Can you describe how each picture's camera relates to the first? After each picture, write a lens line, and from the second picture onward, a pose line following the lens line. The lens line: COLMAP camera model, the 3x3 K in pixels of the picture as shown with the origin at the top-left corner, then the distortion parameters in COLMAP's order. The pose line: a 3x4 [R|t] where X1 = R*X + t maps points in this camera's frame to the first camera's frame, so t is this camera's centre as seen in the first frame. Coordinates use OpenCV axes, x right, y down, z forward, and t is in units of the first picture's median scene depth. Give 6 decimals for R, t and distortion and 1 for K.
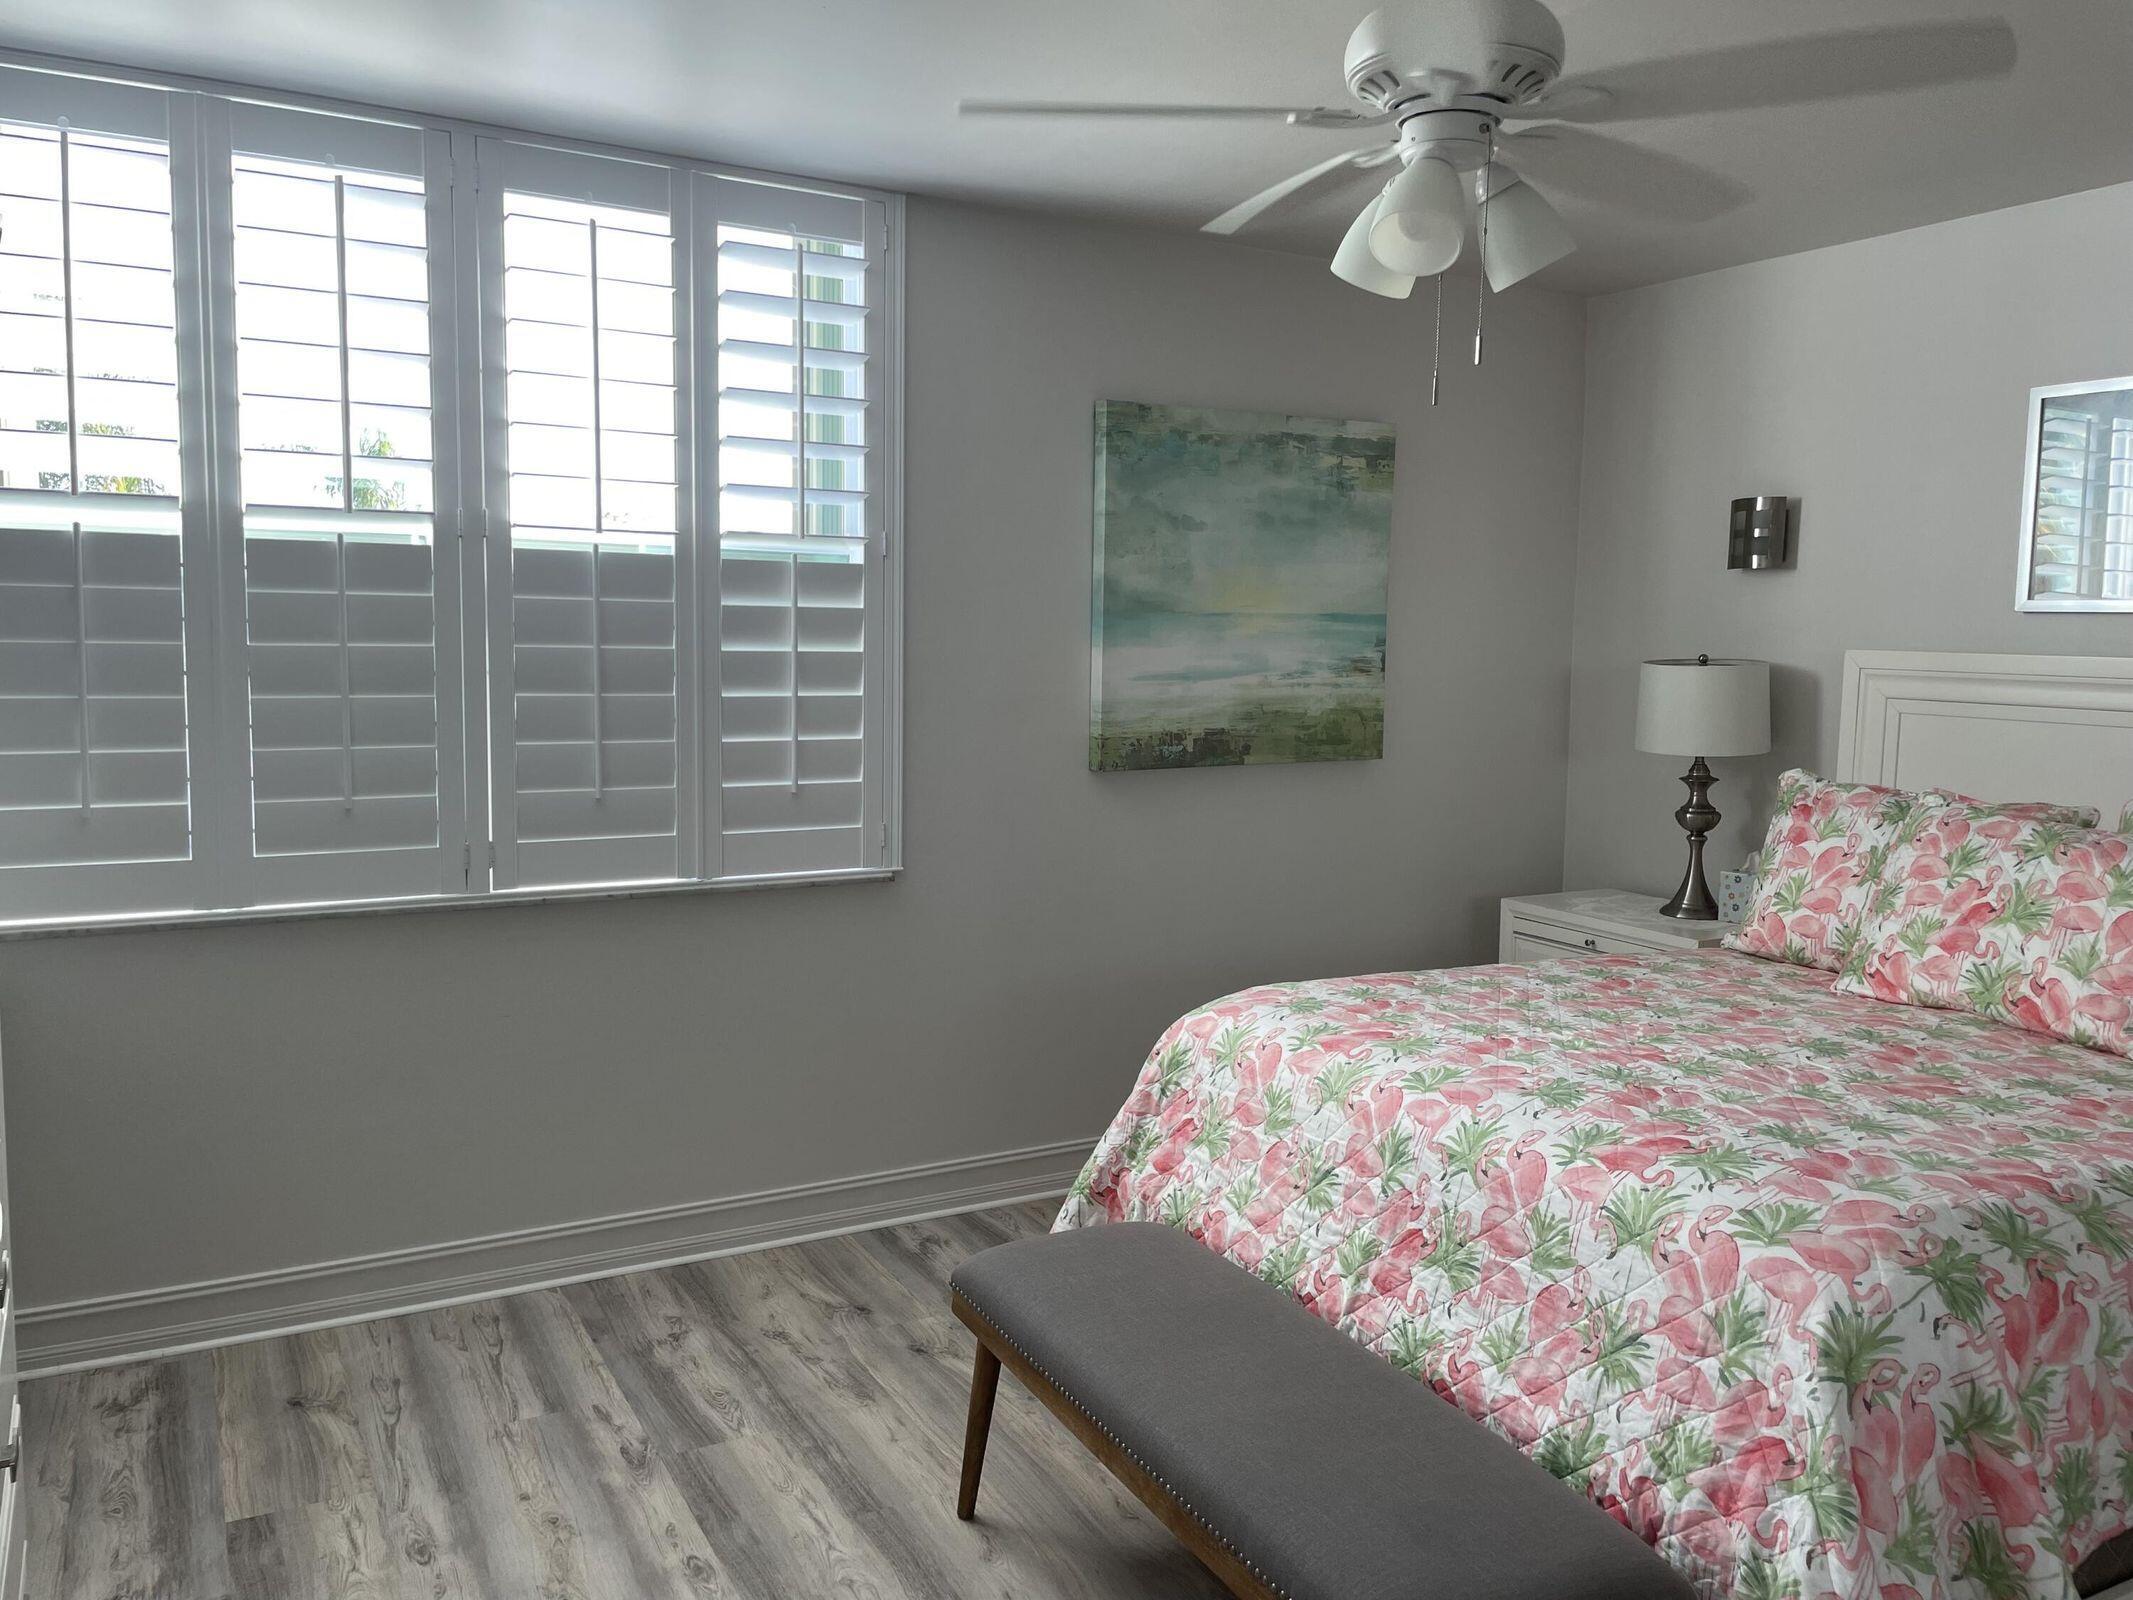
lens RADIAL K [[1617.4, 0, 1069.0], [0, 1617.4, 792.9], [0, 0, 1]] dist [0.041514, -0.029962]
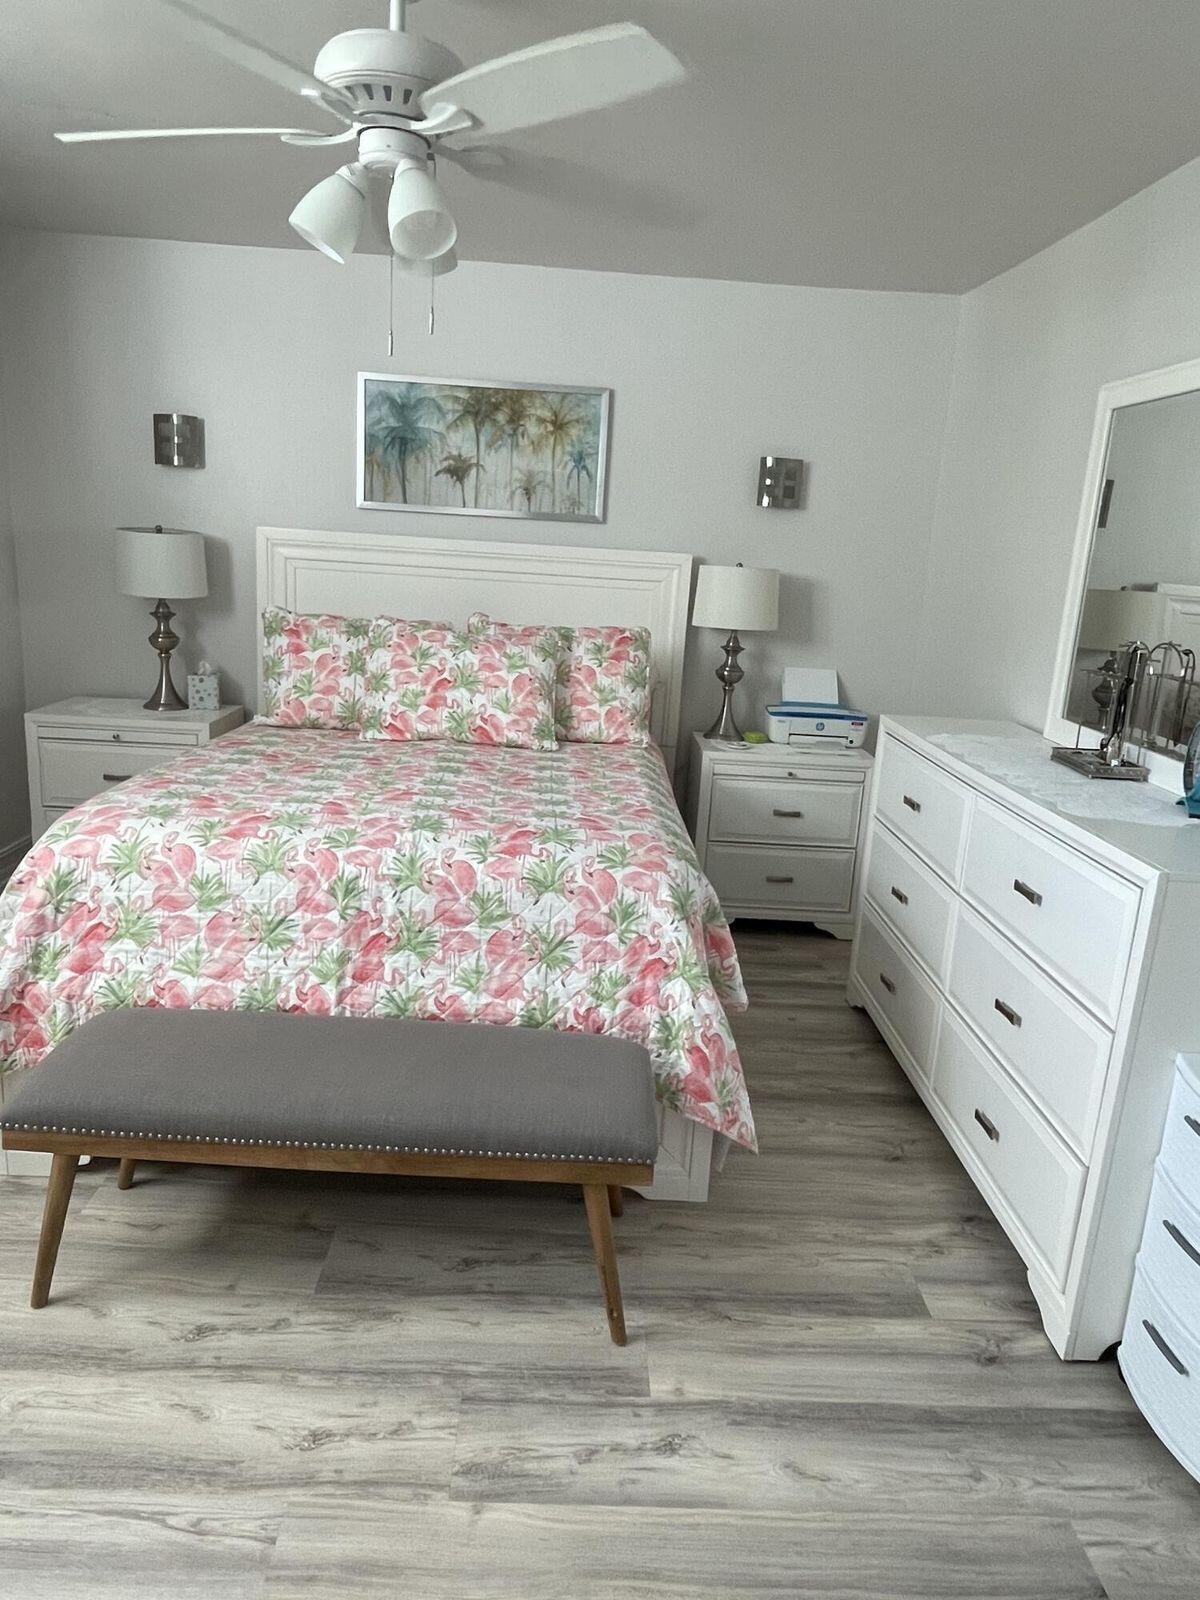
lens RADIAL K [[1063.4, 0, 612.4], [0, 1063.4, 804.4], [0, 0, 1]] dist [0.004160, -0.010473]
pose [[0.450519, -0.204629, 0.868999, -0.481949], [0.039041, 0.976962, 0.209811, -0.042792], [-0.891913, -0.060597, 0.448129, 0.345483]]
